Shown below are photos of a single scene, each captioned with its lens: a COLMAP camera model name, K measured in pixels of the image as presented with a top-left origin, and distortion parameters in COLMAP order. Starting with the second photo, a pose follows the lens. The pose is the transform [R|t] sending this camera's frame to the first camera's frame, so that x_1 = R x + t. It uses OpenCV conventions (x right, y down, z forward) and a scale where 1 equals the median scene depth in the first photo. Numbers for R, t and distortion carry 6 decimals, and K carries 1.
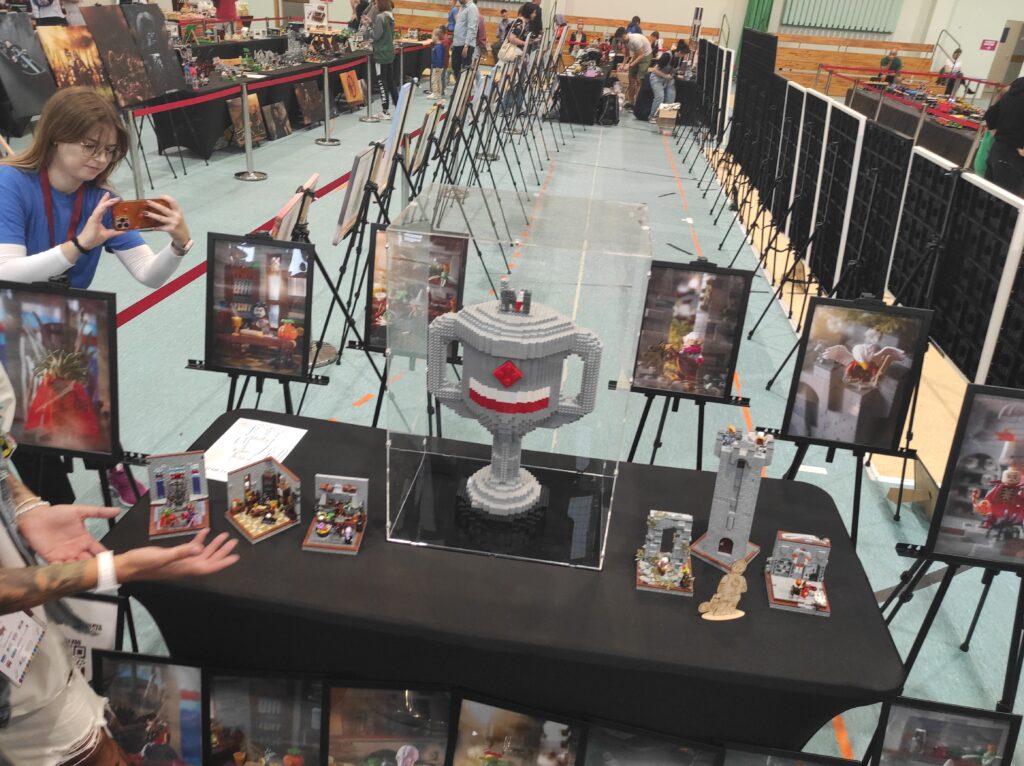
lens RADIAL K [[759.4, 0, 514.9], [0, 759.4, 387.0], [0, 0, 1]] dist [0.070159, -0.071697]
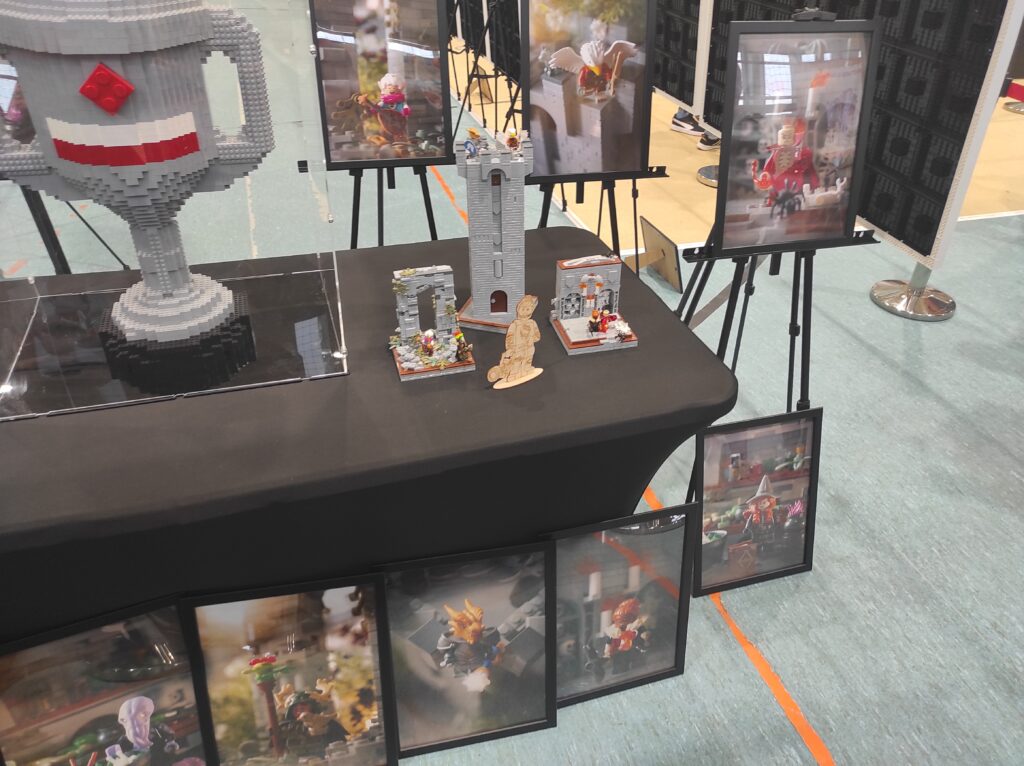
lens RADIAL K [[759.4, 0, 514.9], [0, 759.4, 387.0], [0, 0, 1]] dist [0.070159, -0.071697]
pose [[0.908186, -0.266922, 0.322415, 0.021998], [0.215527, 0.958532, 0.186451, 0.150613], [-0.358813, -0.099843, 0.928054, 0.277932]]
